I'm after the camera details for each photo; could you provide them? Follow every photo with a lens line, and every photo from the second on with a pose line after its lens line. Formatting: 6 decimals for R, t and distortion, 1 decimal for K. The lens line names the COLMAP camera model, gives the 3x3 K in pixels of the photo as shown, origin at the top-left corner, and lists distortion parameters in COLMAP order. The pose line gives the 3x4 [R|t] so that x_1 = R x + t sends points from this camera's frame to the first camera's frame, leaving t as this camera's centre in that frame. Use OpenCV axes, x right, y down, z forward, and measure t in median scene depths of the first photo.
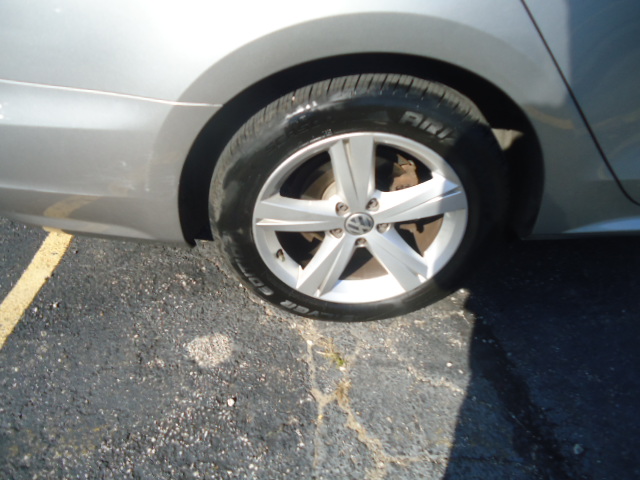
lens RADIAL K [[464.4, 0, 321.5], [0, 464.4, 237.3], [0, 0, 1]] dist [-0.012999, 0.008622]
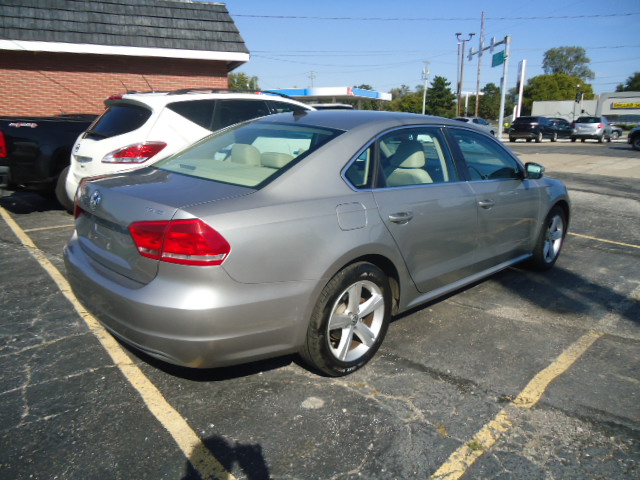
lens RADIAL K [[464.4, 0, 320.0], [0, 464.4, 238.4], [0, 0, 1]] dist [-0.012999, 0.008622]
pose [[0.732877, -0.093493, 0.673907, -1.675209], [0.389847, 0.869487, -0.303334, 0.270673], [-0.557593, 0.485027, 0.673675, -0.788858]]
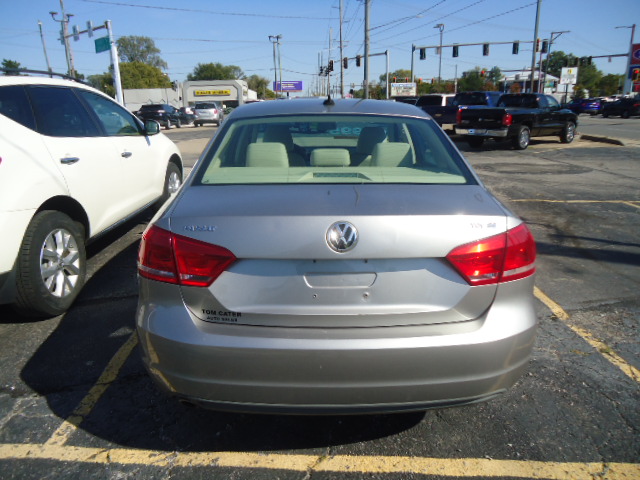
lens RADIAL K [[464.4, 0, 320.7], [0, 464.4, 239.6], [0, 0, 1]] dist [-0.012999, 0.008622]
pose [[0.003923, -0.209287, 0.977846, -2.394876], [0.657314, 0.737463, 0.155201, -1.237188], [-0.753607, 0.642143, 0.140460, 1.042074]]
